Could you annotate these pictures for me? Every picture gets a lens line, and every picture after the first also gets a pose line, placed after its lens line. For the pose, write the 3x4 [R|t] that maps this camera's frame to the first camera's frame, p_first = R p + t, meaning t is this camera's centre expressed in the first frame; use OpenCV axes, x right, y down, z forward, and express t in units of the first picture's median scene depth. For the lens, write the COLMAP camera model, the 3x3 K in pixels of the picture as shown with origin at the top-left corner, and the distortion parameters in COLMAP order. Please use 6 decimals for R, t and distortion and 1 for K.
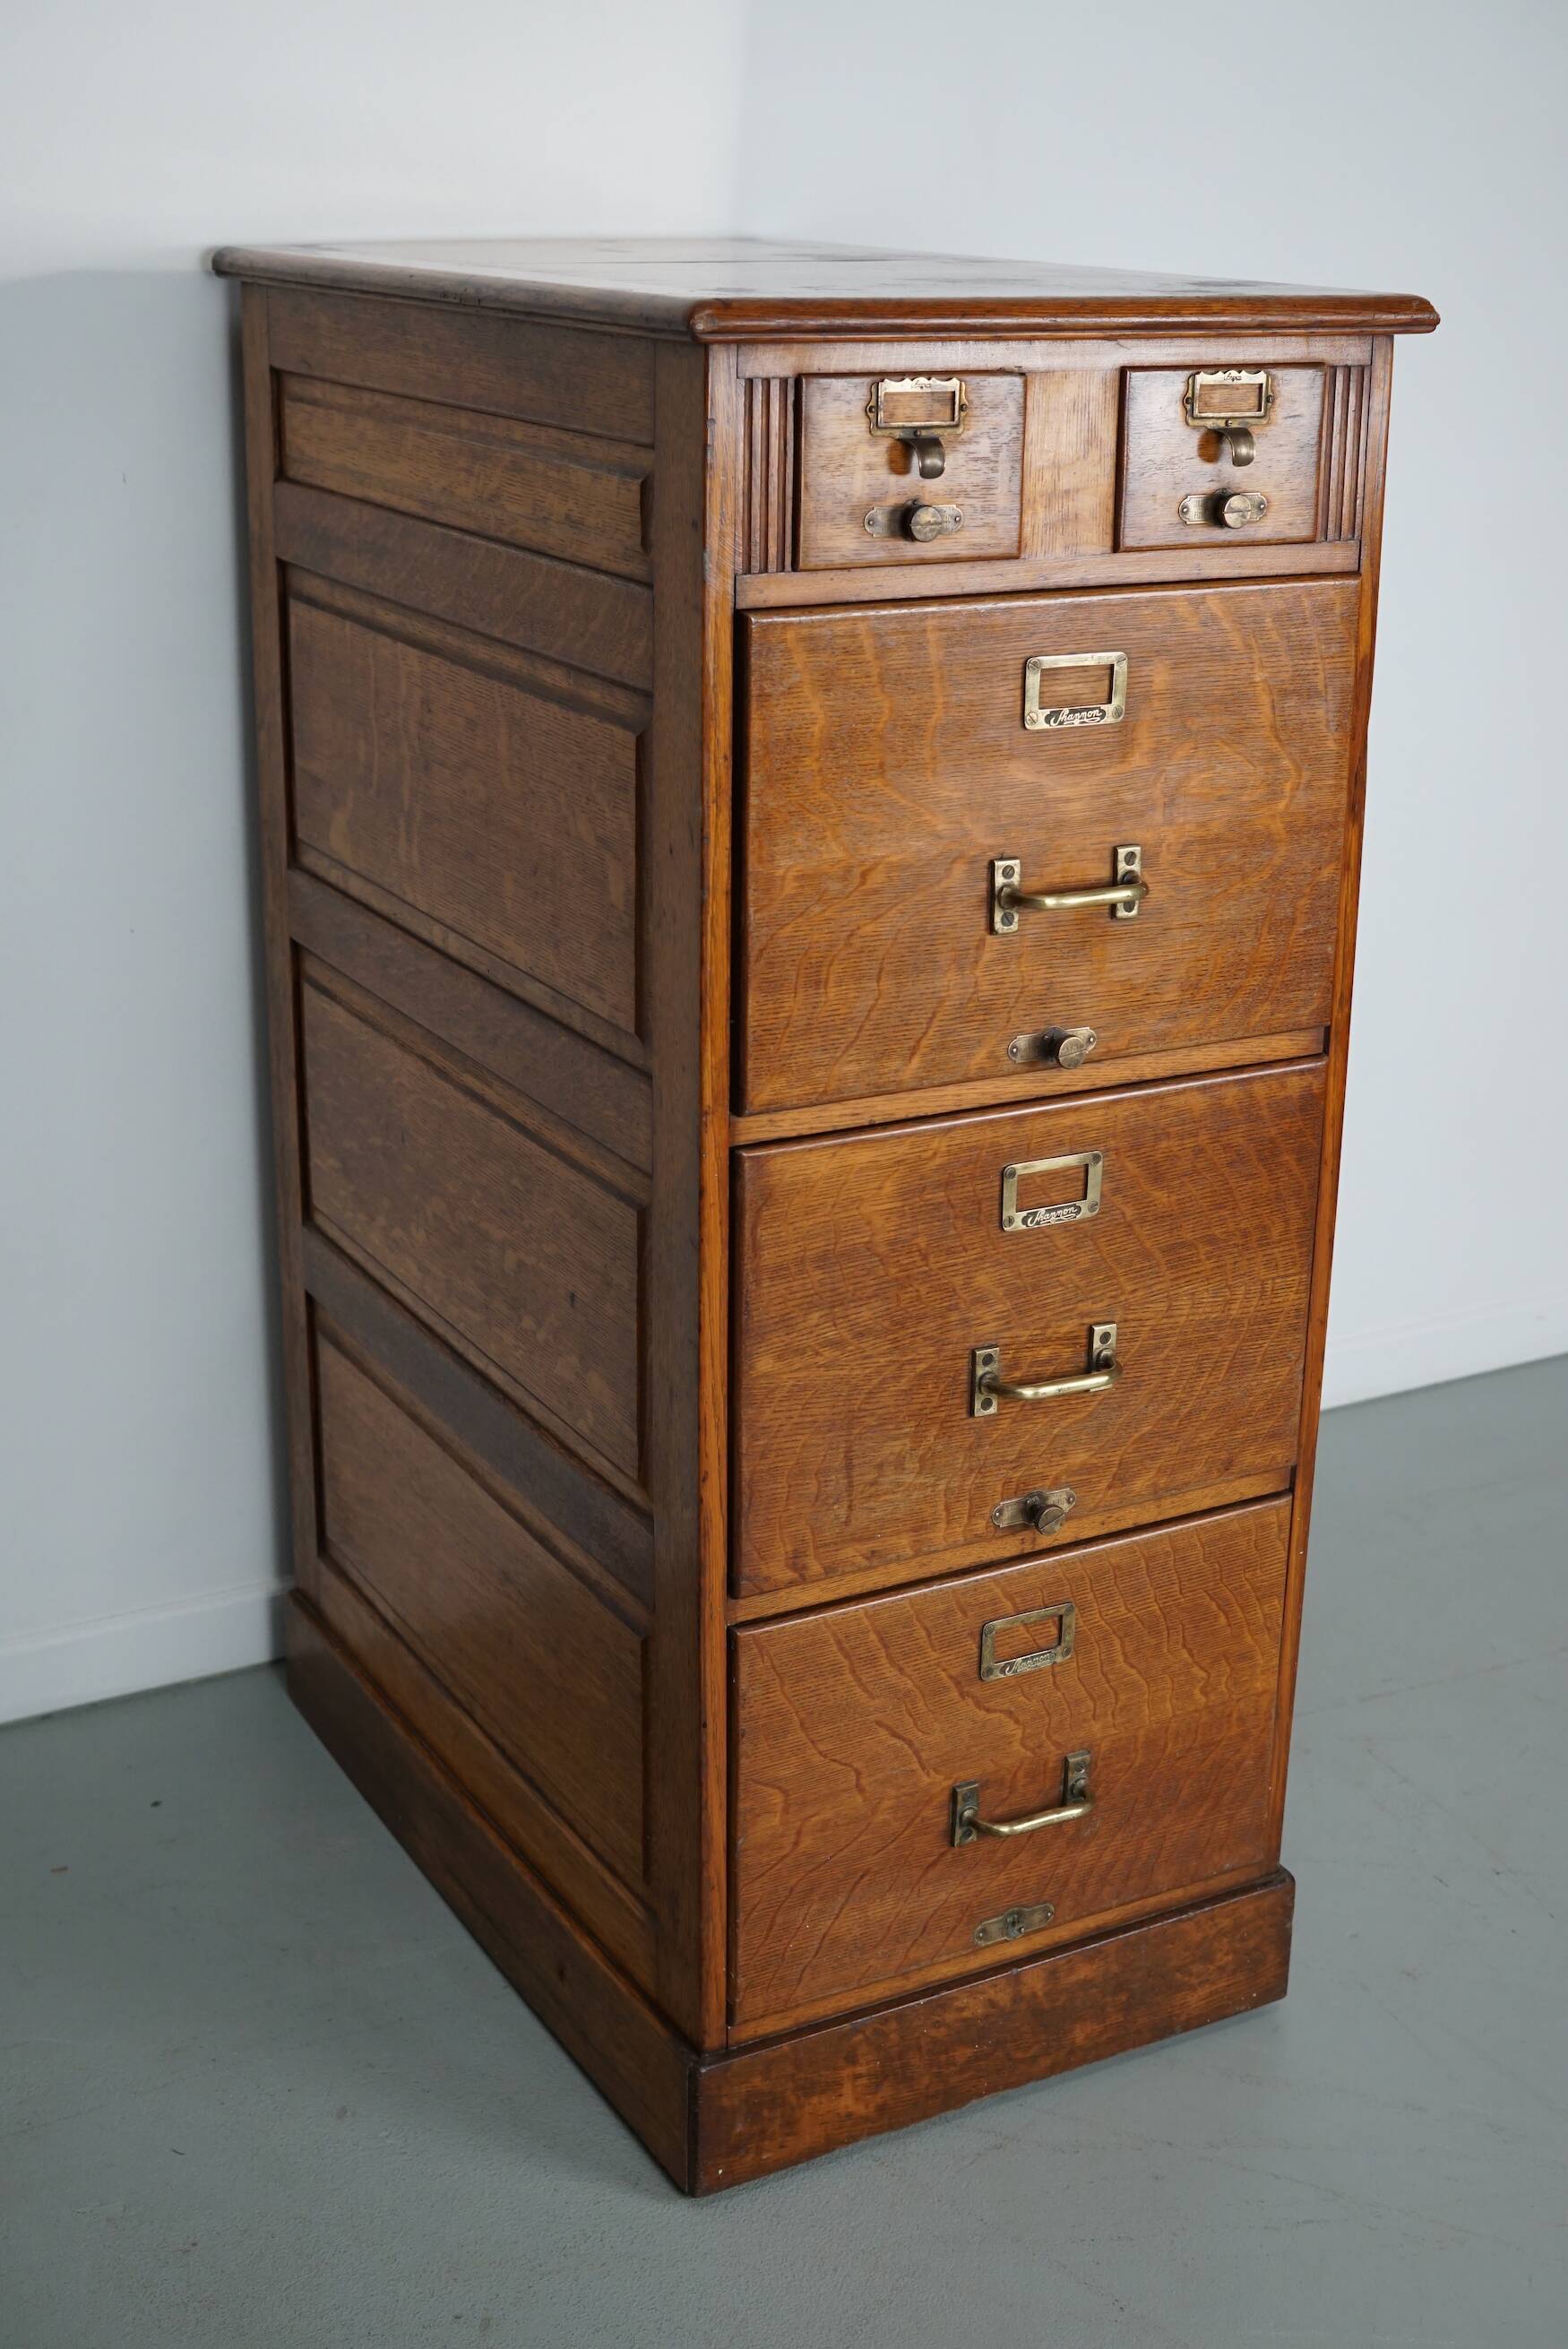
lens RADIAL K [[3035.3, 0, 790.0], [0, 3035.3, 1149.3], [0, 0, 1]] dist [-0.103789, 0.000000]
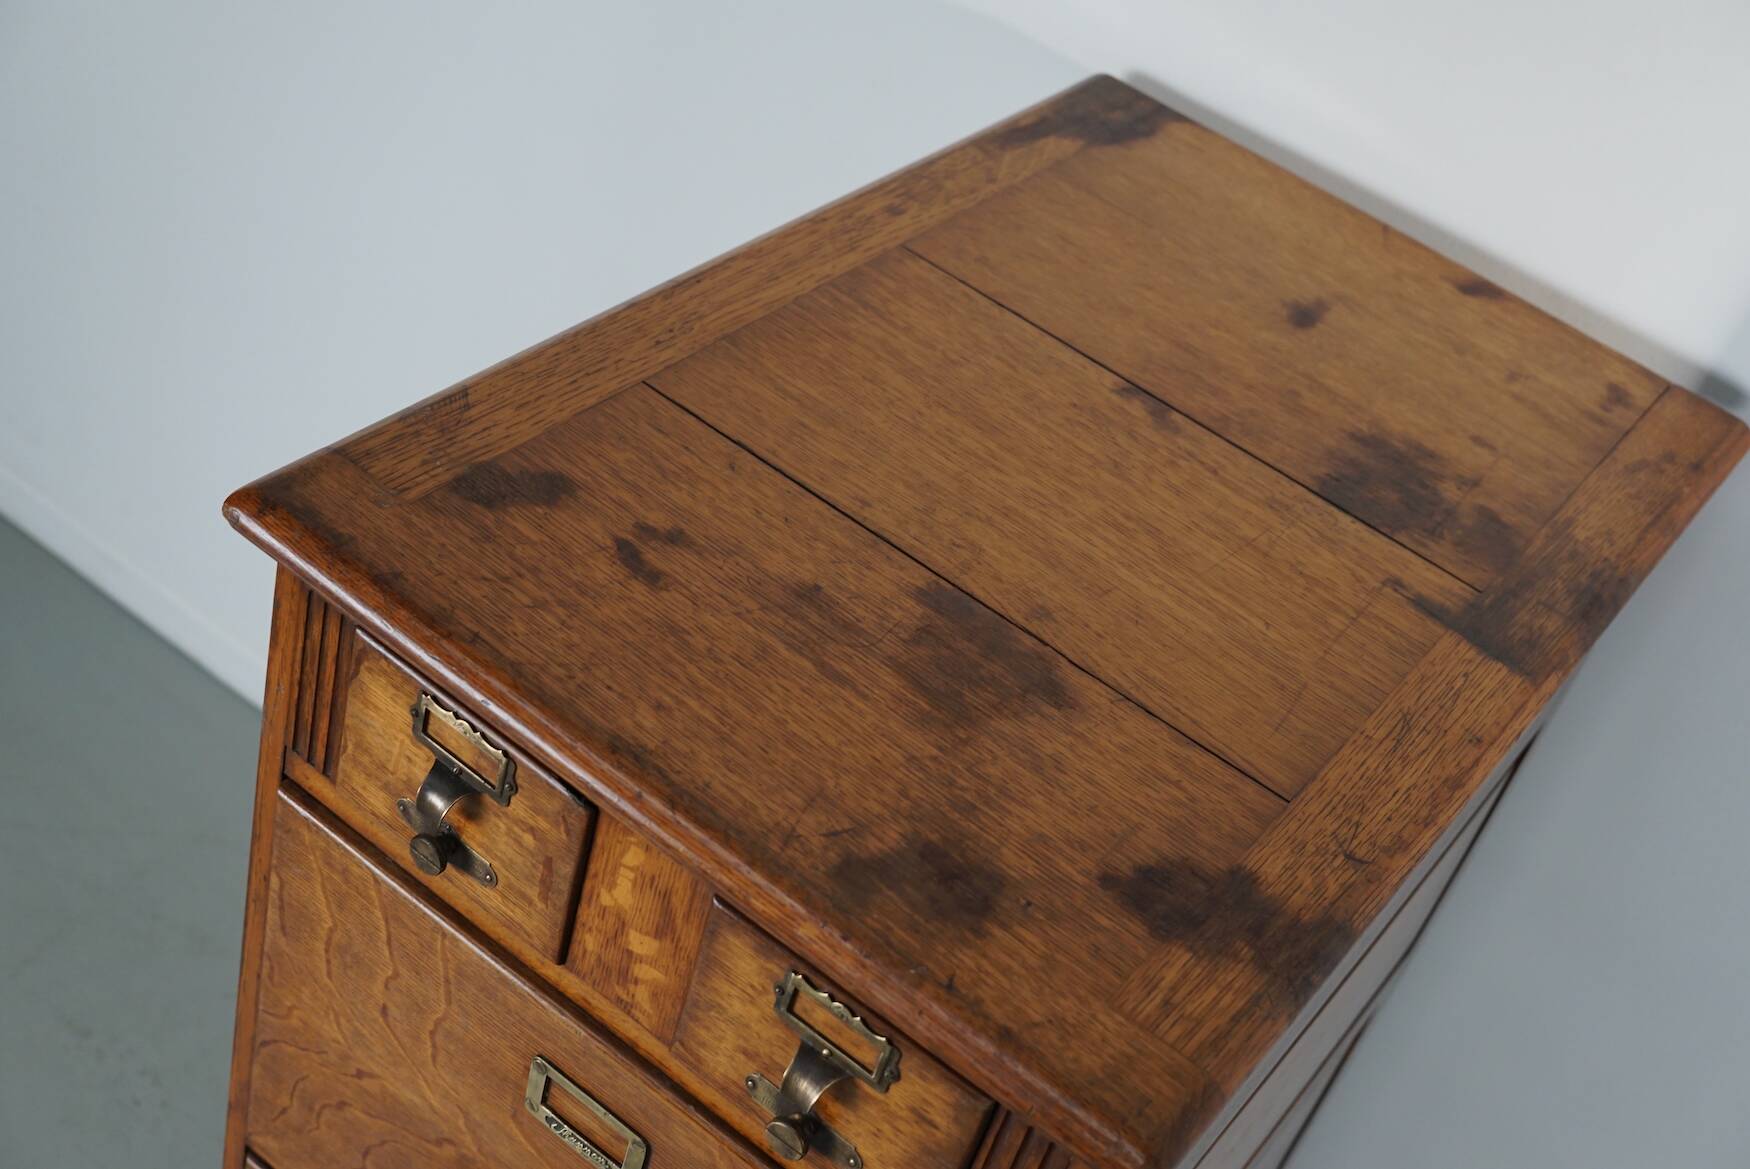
lens RADIAL K [[2261.6, 0, 868.4], [0, 2261.6, 589.4], [0, 0, 1]] dist [-0.103789, 0.000000]
pose [[0.413773, 0.640441, -0.647014, 0.405930], [-0.501484, 0.753503, 0.425143, -0.530870], [0.759806, 0.148555, 0.632950, 0.627125]]
